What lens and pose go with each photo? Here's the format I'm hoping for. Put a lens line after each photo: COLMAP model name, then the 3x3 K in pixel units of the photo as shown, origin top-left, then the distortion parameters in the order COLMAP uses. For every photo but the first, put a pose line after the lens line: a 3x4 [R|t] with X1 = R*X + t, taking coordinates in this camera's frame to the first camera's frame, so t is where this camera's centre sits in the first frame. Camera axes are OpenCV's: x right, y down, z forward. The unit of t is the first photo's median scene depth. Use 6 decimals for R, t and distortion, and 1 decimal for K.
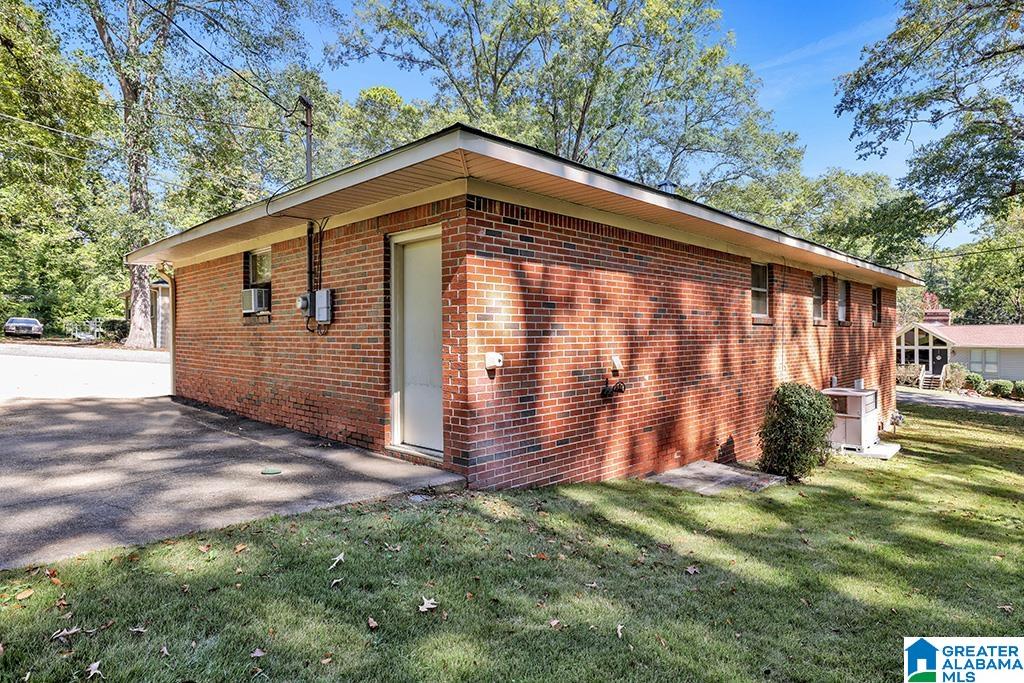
lens RADIAL K [[580.1, 0, 513.2], [0, 580.1, 340.4], [0, 0, 1]] dist [-0.031498, -0.000228]
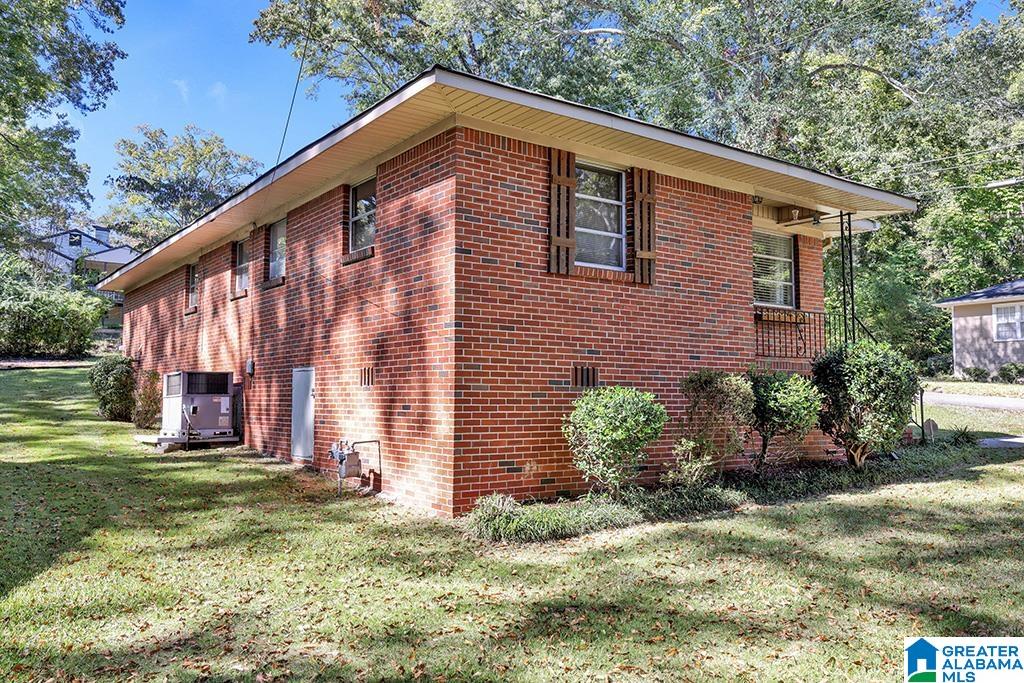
lens RADIAL K [[837.8, 0, 512.2], [0, 837.8, 337.8], [0, 0, 1]] dist [-0.018662, -0.002997]
pose [[-0.175811, -0.073891, -0.981647, 2.658922], [-0.016066, 0.997262, -0.072189, 0.183259], [0.984293, 0.003080, -0.176517, 2.589370]]
